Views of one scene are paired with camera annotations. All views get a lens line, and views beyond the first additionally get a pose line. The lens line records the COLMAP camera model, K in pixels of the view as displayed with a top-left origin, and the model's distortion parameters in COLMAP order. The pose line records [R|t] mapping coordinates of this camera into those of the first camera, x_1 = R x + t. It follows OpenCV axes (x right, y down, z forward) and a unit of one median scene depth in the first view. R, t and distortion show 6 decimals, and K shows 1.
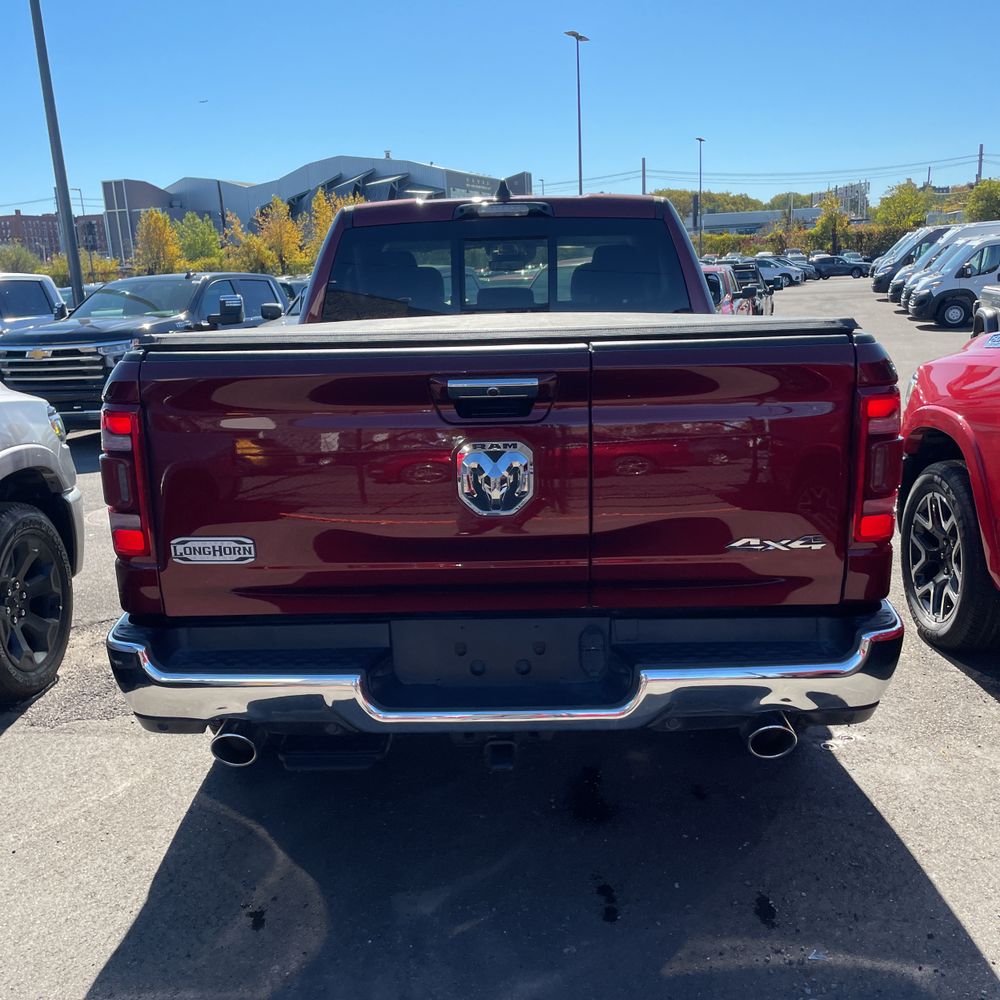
lens RADIAL K [[989.0, 0, 505.0], [0, 989.0, 518.2], [0, 0, 1]] dist [0.081474, -0.102950]
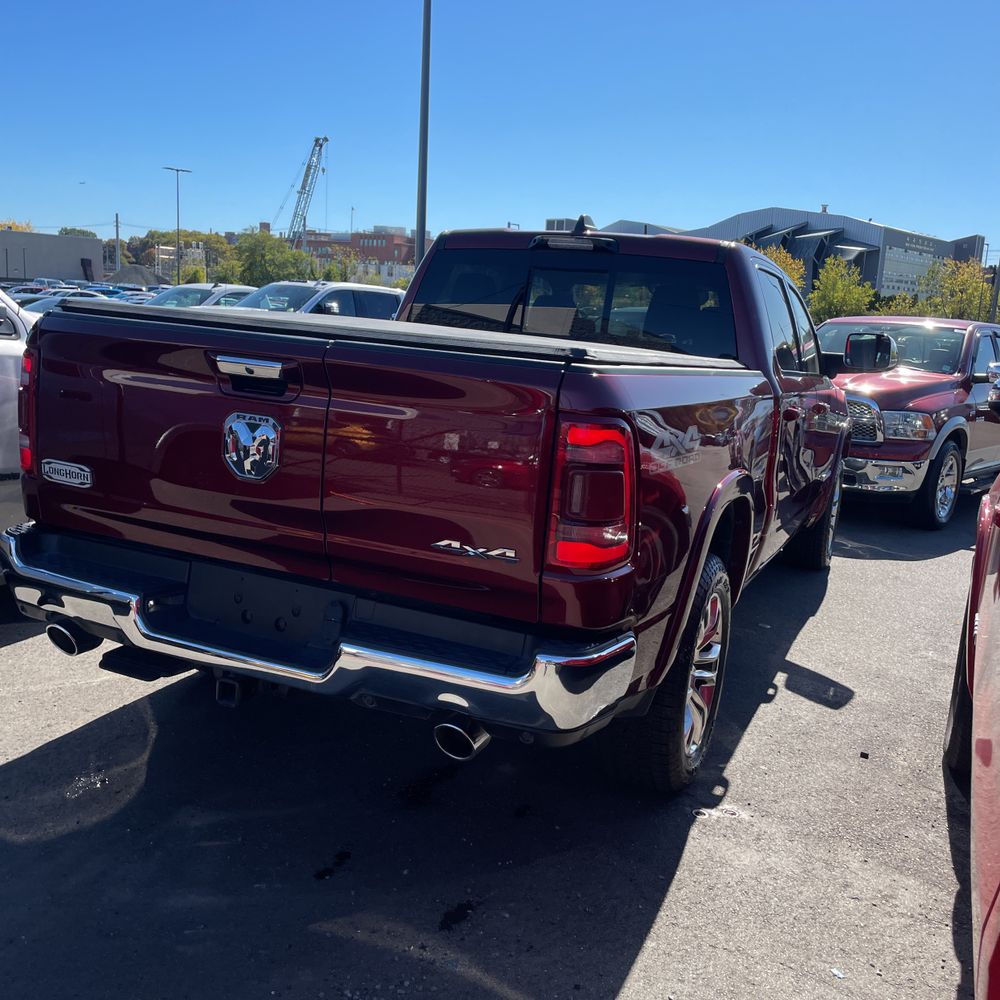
lens RADIAL K [[993.0, 0, 500.0], [0, 993.0, 500.0], [0, 0, 1]] dist [0.073892, -0.077940]
pose [[0.916264, 0.167003, -0.364103, 0.658313], [-0.188702, 0.981727, -0.024580, -0.005779], [0.353344, 0.091229, 0.931034, 0.032490]]
